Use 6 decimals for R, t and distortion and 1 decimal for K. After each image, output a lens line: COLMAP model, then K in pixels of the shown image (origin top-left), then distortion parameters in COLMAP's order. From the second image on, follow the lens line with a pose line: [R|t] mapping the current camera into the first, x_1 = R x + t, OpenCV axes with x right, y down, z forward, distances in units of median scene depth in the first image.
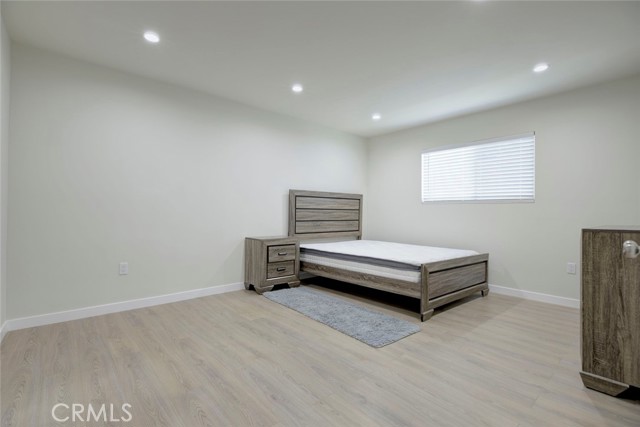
lens RADIAL K [[294.7, 0, 314.8], [0, 294.7, 214.2], [0, 0, 1]] dist [0.012730, -0.000029]
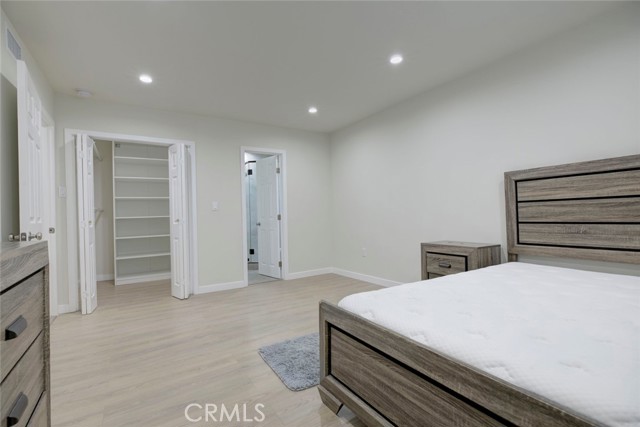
lens RADIAL K [[294.7, 0, 314.8], [0, 294.7, 214.2], [0, 0, 1]] dist [0.012730, -0.000029]
pose [[-0.145815, -0.012107, -0.989238, 0.594434], [0.019966, 0.999685, -0.015178, 0.006680], [0.989110, -0.021964, -0.145527, 0.679578]]
